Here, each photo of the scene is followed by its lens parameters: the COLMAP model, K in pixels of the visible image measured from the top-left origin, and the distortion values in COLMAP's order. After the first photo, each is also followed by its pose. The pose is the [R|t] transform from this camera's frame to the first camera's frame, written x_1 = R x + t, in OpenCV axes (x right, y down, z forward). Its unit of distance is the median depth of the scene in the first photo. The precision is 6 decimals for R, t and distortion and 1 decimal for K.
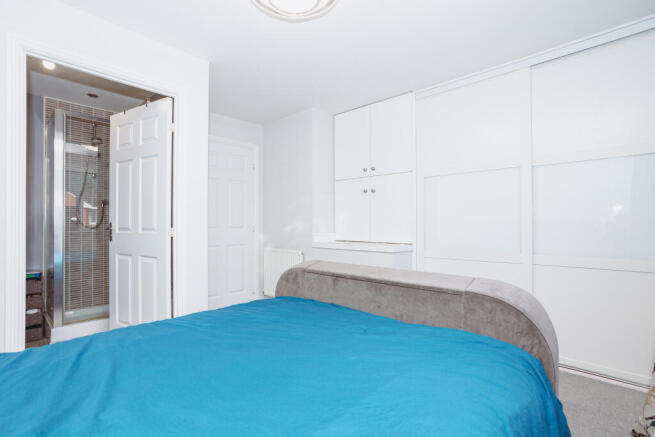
lens RADIAL K [[318.2, 0, 331.1], [0, 318.2, 220.1], [0, 0, 1]] dist [-0.035784, 0.018793]
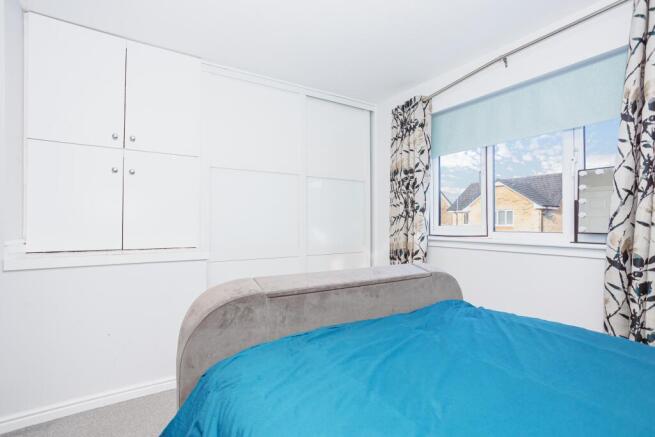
lens RADIAL K [[318.2, 0, 330.5], [0, 318.2, 221.8], [0, 0, 1]] dist [-0.035784, 0.018793]
pose [[0.251722, 0.002666, 0.967796, -0.545045], [-0.018135, 0.999834, 0.001963, 0.003611], [-0.967630, -0.018045, 0.251729, 0.583546]]
